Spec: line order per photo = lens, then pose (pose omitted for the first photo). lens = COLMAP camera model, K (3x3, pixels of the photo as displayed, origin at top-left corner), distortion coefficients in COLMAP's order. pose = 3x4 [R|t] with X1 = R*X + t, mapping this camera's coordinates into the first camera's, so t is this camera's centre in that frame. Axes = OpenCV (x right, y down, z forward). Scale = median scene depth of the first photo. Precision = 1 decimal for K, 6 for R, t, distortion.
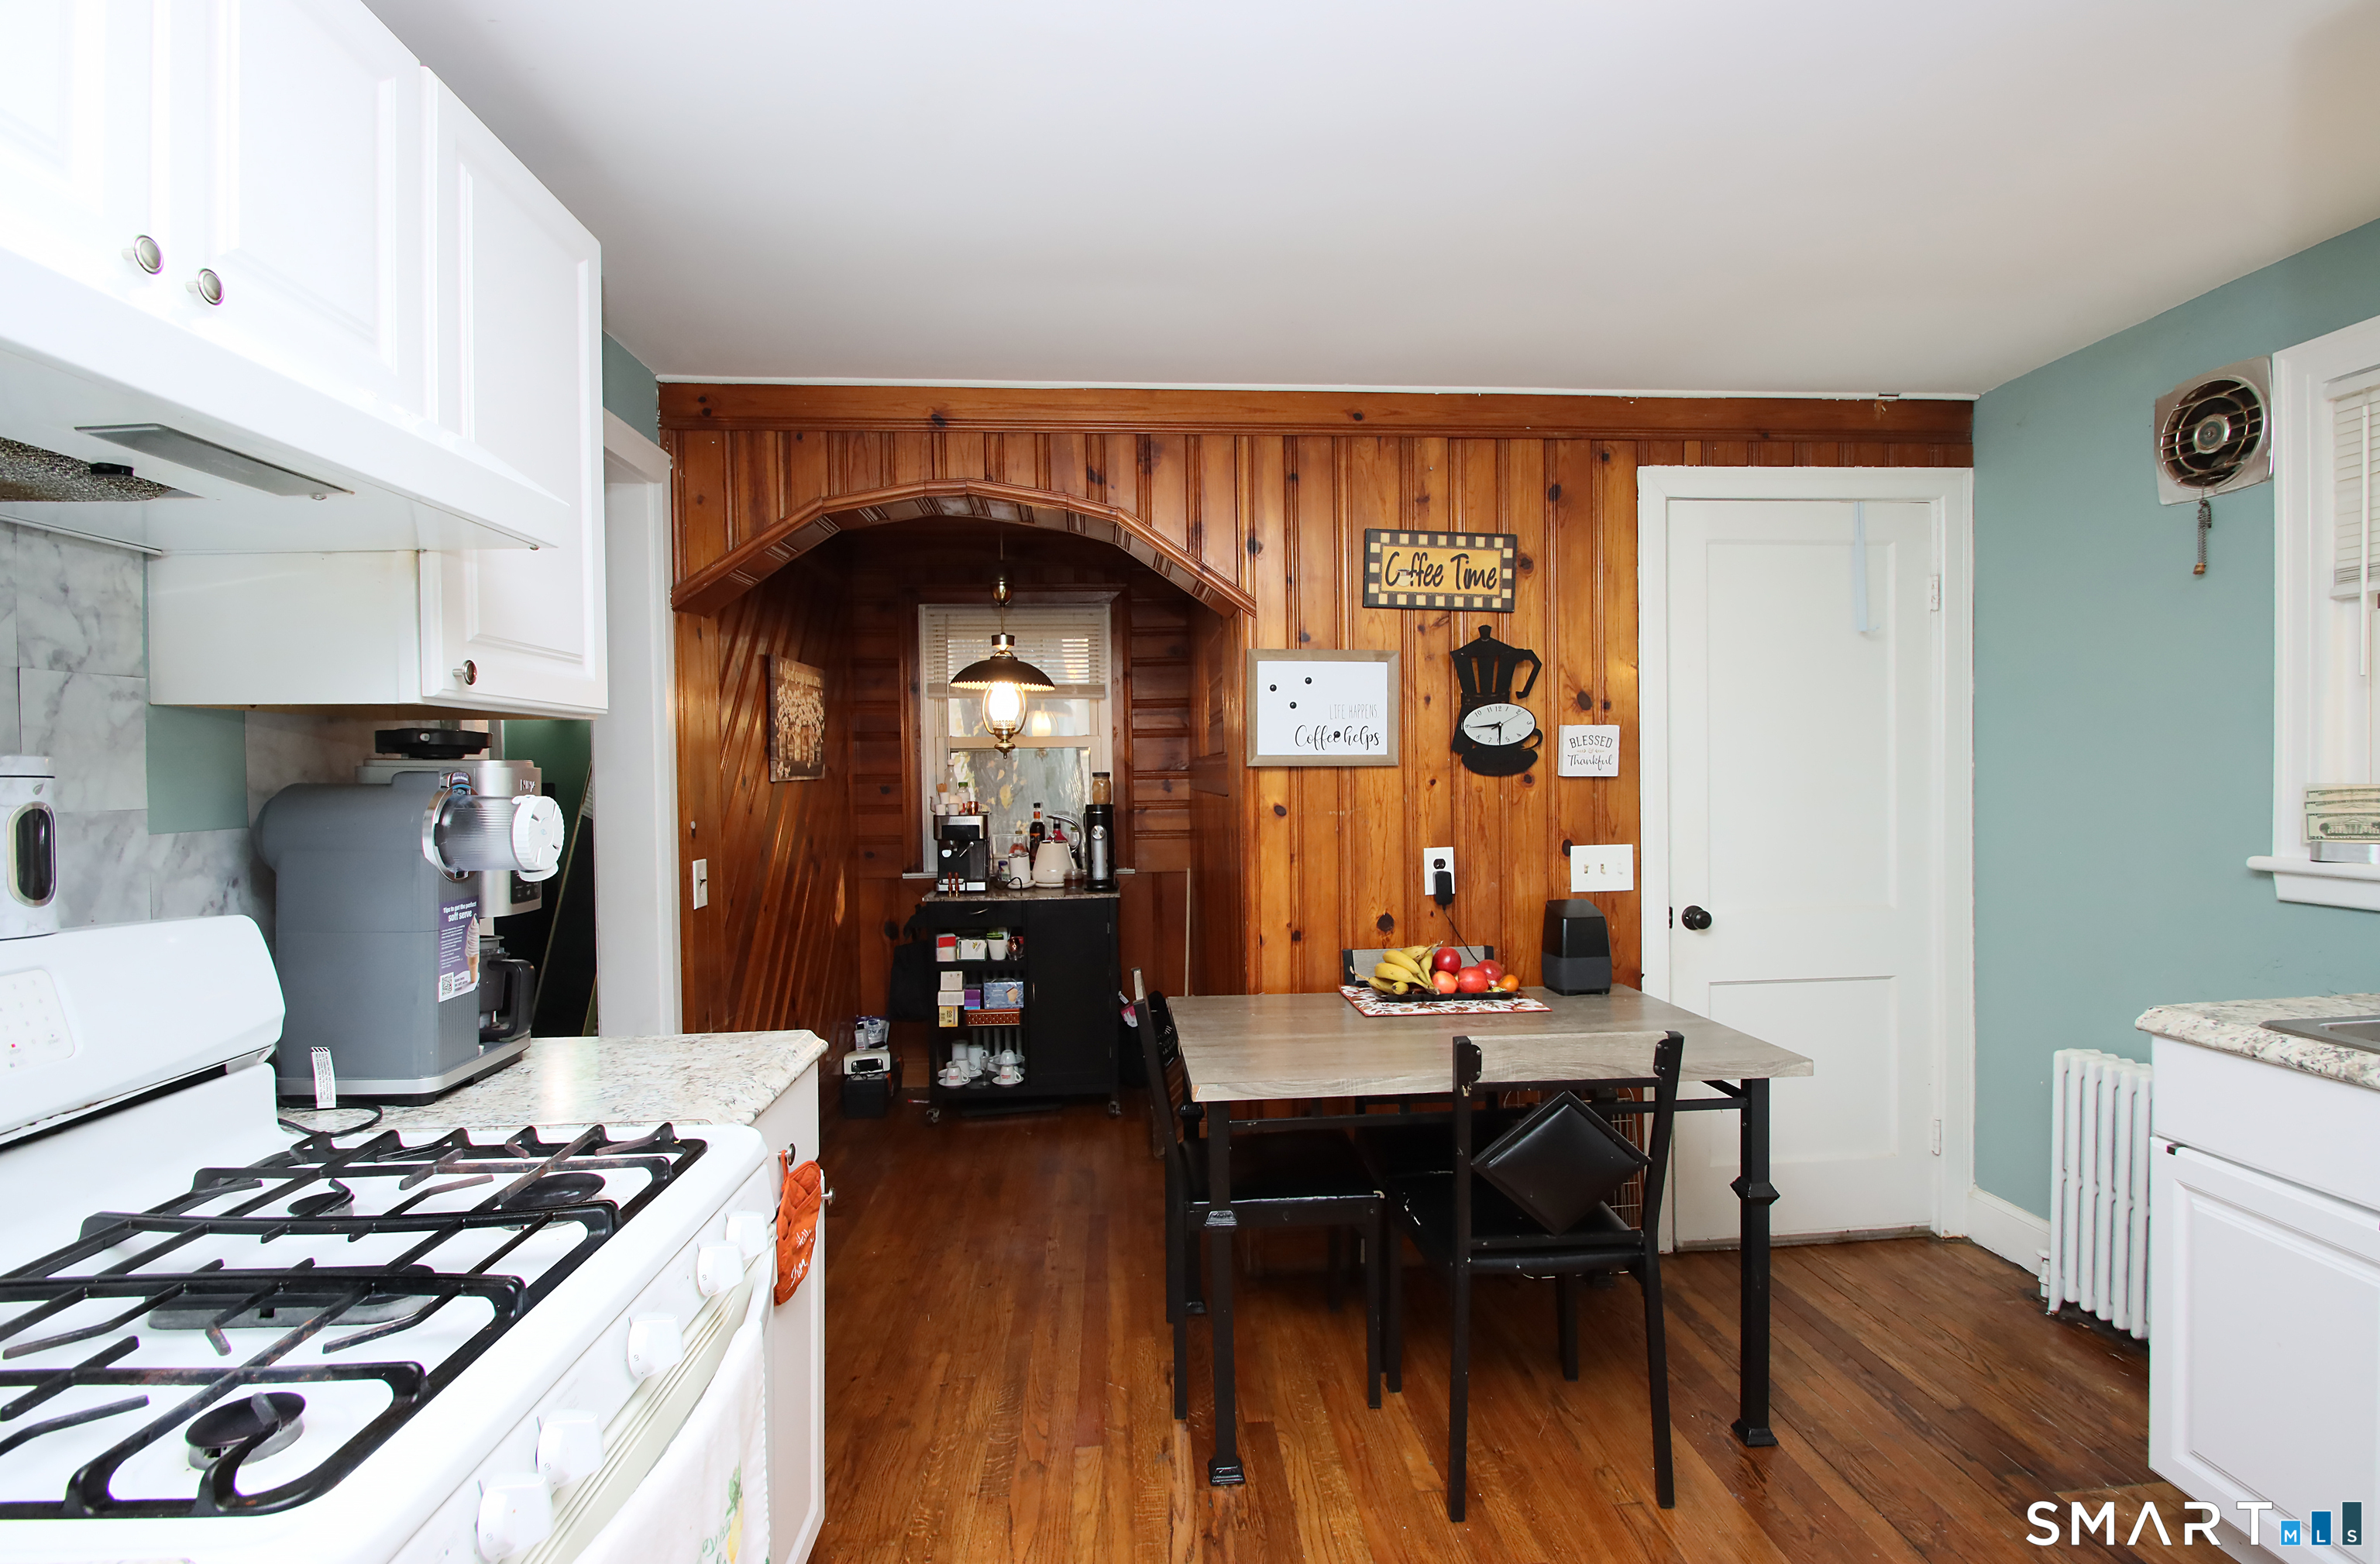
lens RADIAL K [[1113.1, 0, 1194.9], [0, 1113.1, 790.0], [0, 0, 1]] dist [0.014011, -0.017537]
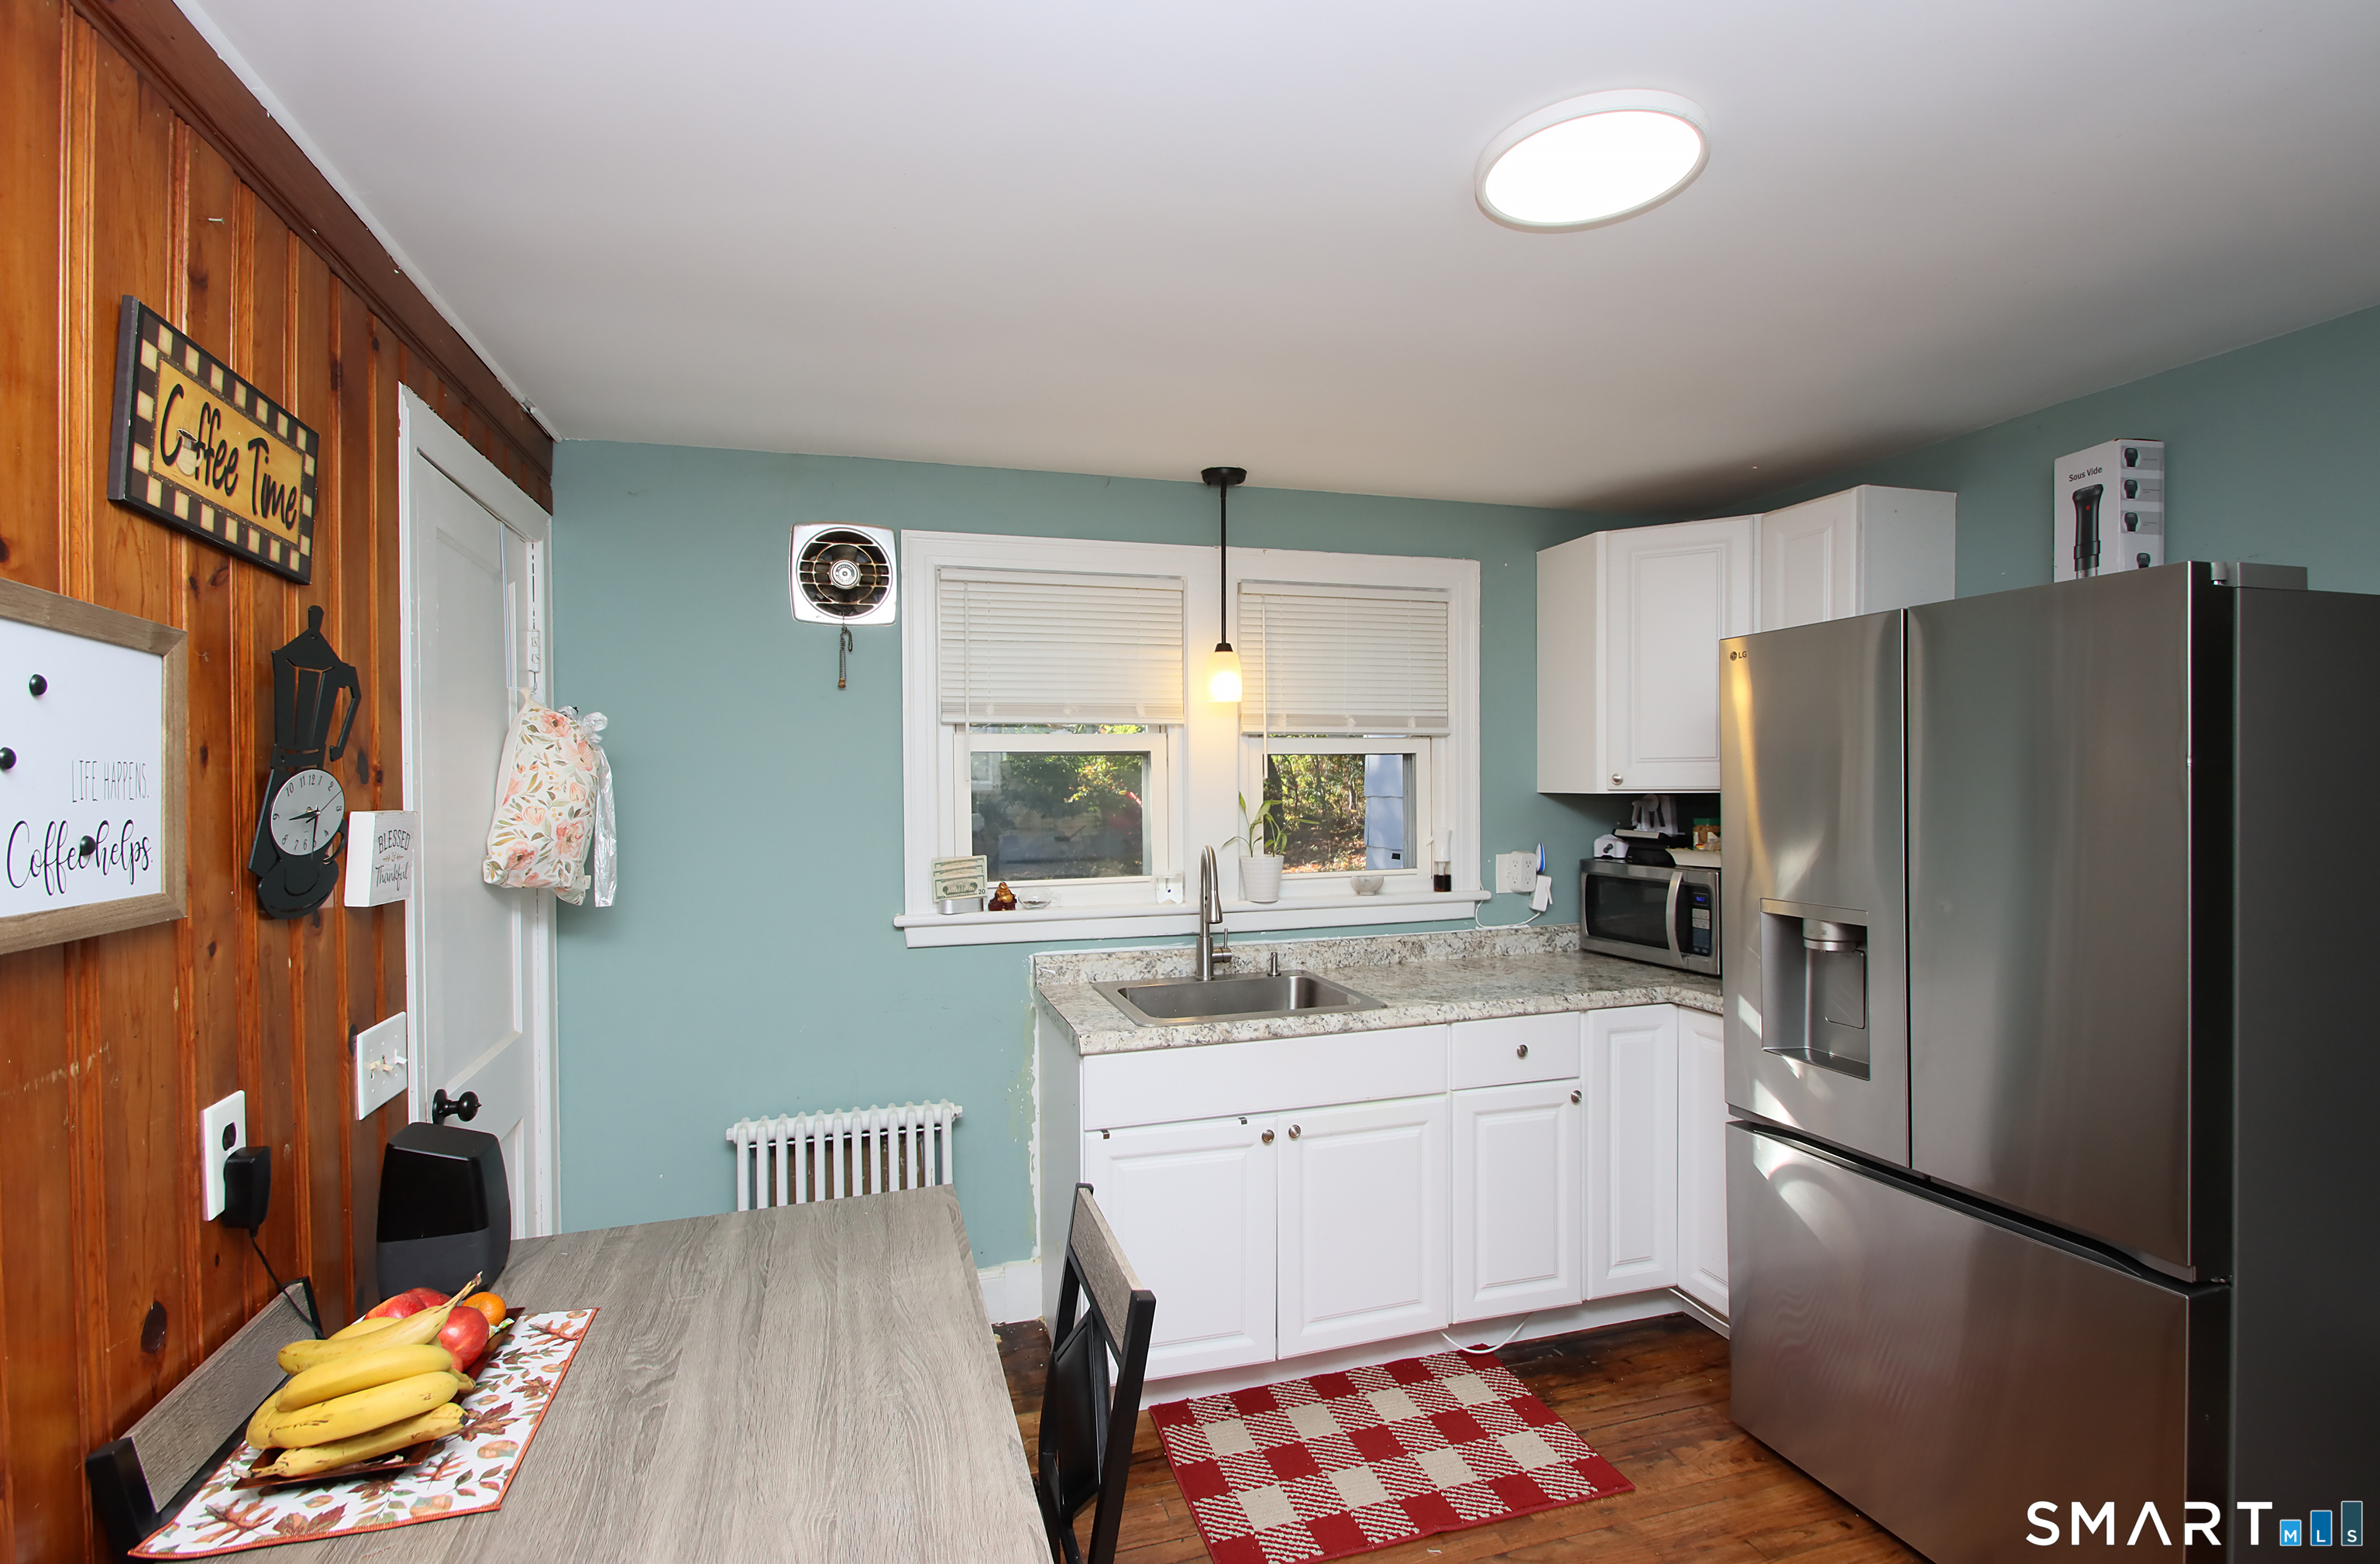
lens RADIAL K [[1113.1, 0, 1194.9], [0, 1113.1, 790.0], [0, 0, 1]] dist [0.014011, -0.017537]
pose [[-0.231832, 0.008758, 0.972716, -0.354143], [0.029364, 0.999567, -0.002002, -0.068921], [-0.972313, 0.028099, -0.231989, 0.902368]]
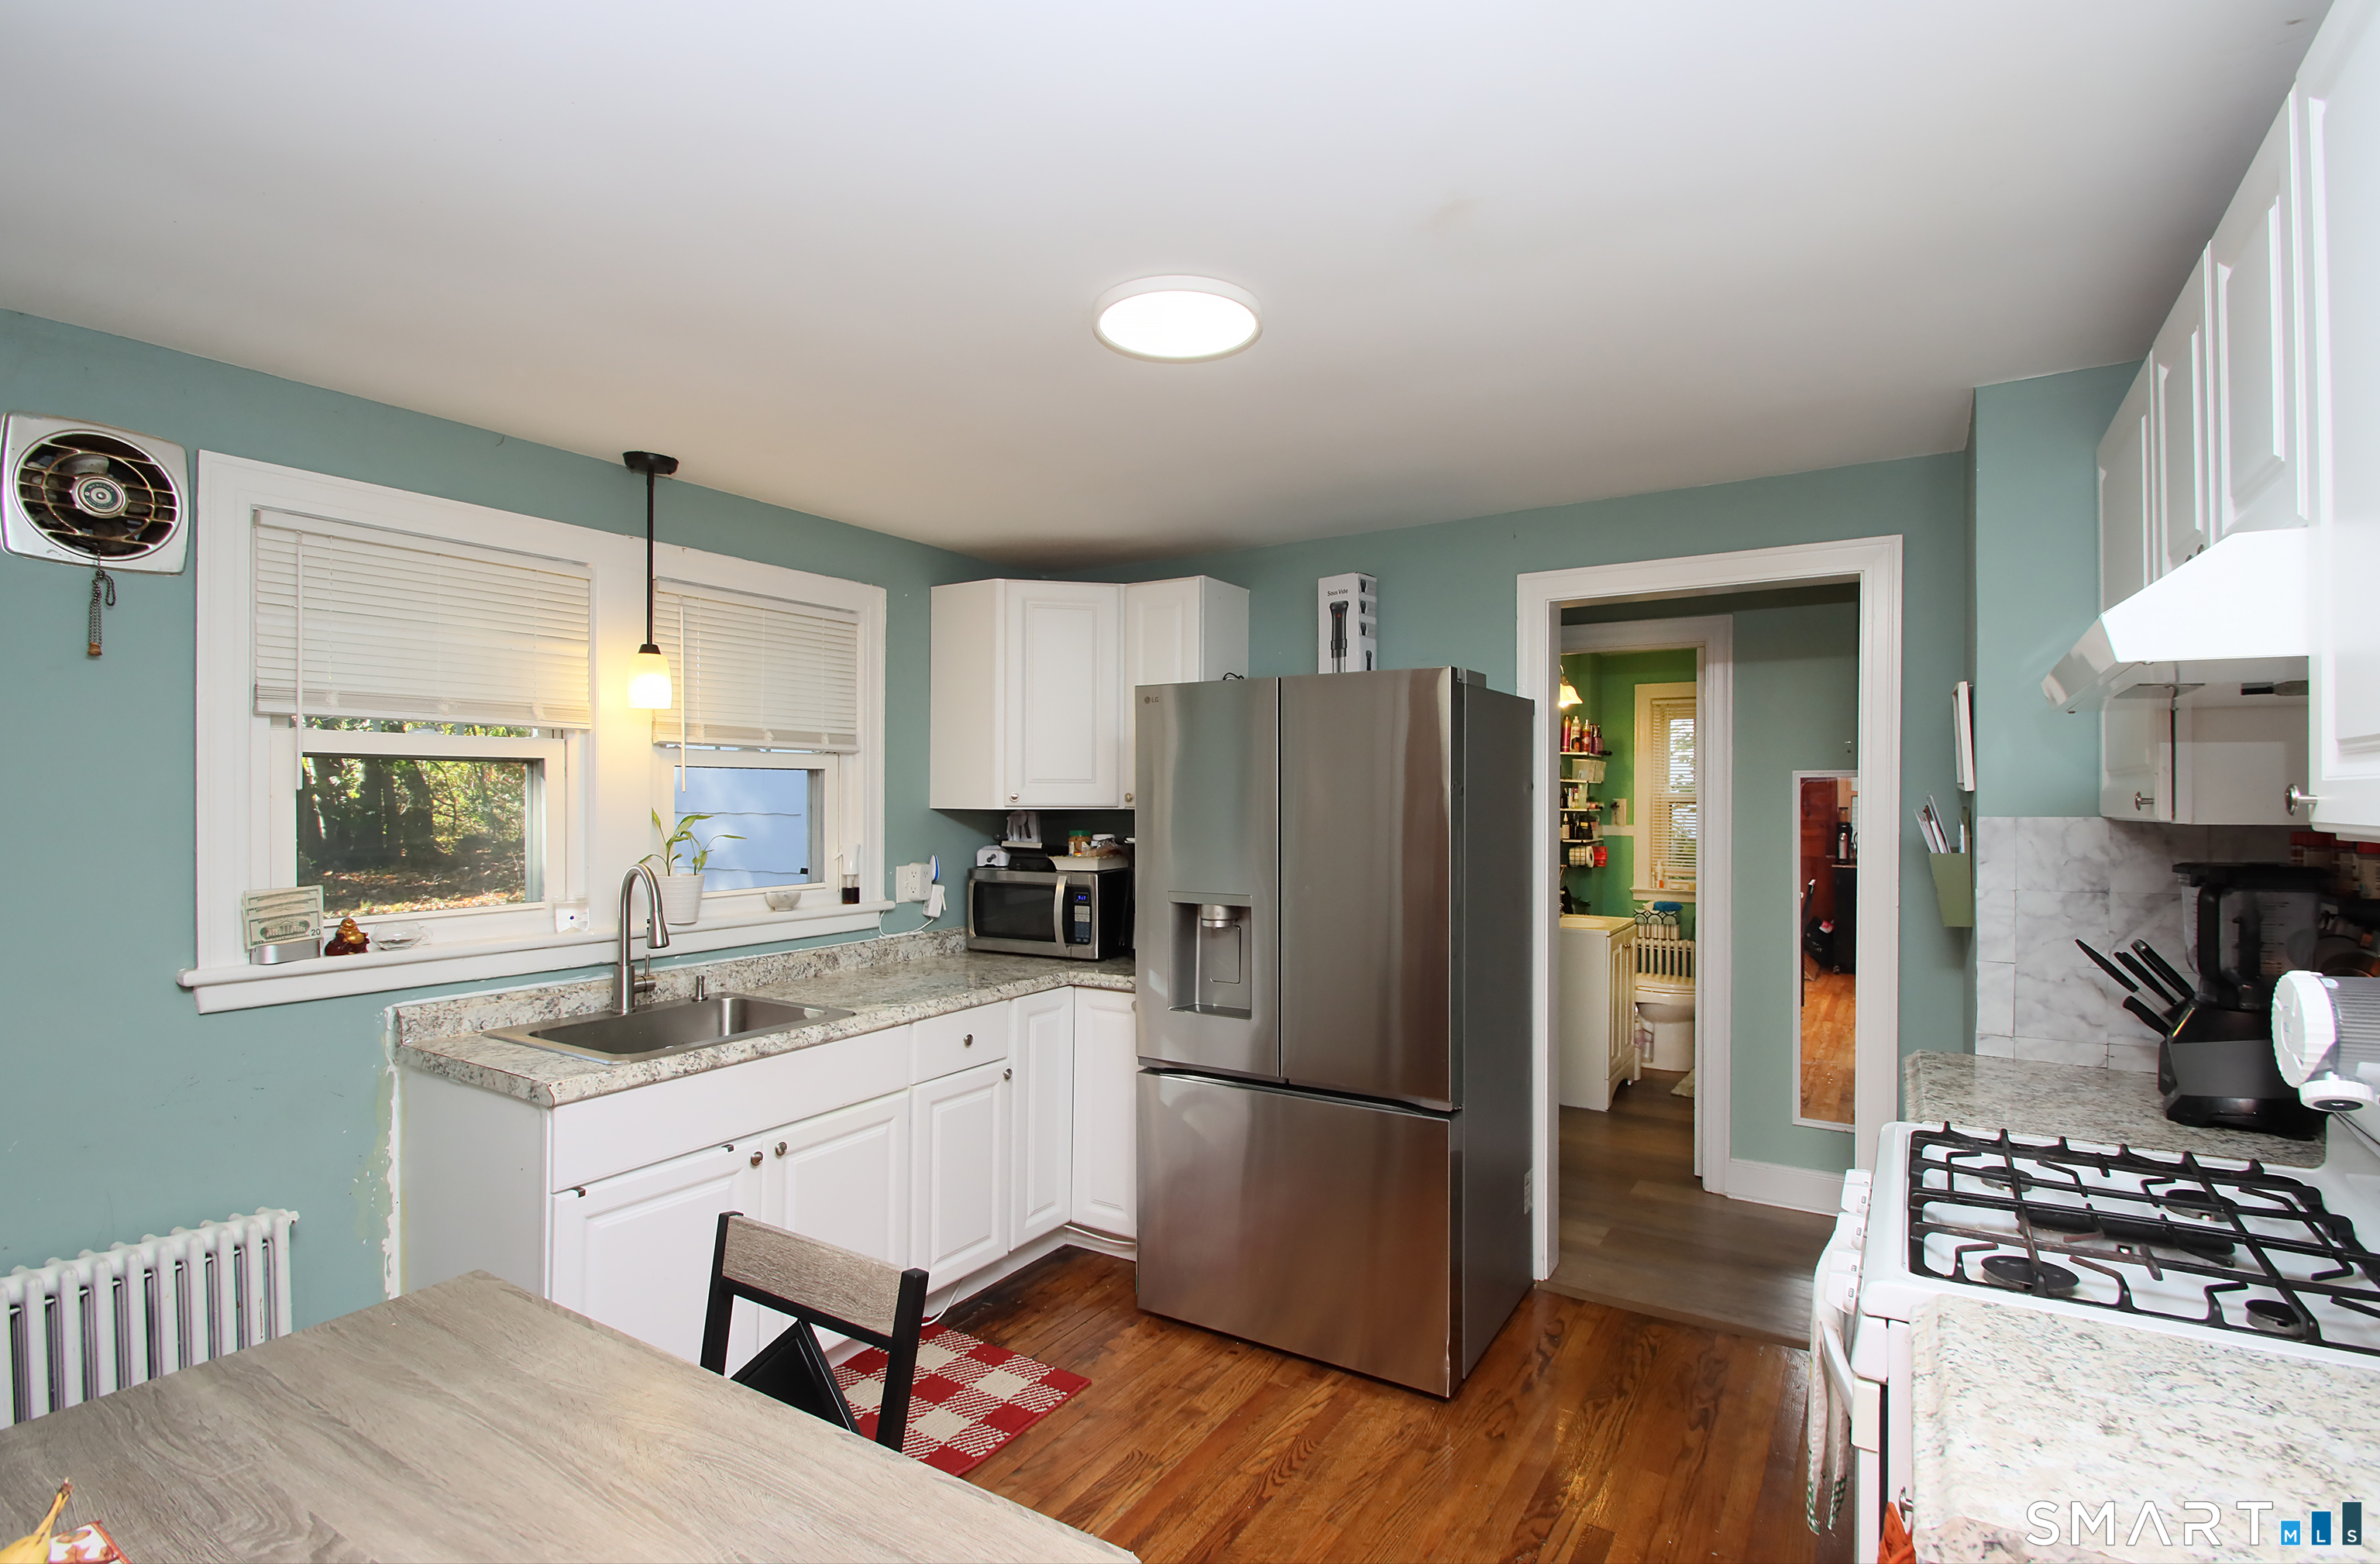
lens RADIAL K [[1124.9, 0, 1192.8], [0, 1124.9, 807.4], [0, 0, 1]] dist [-0.000125, -0.009102]
pose [[-0.814825, 0.007863, 0.579654, -0.274914], [0.019912, 0.999698, 0.014430, -0.072360], [-0.579365, 0.023300, -0.814735, 1.199753]]
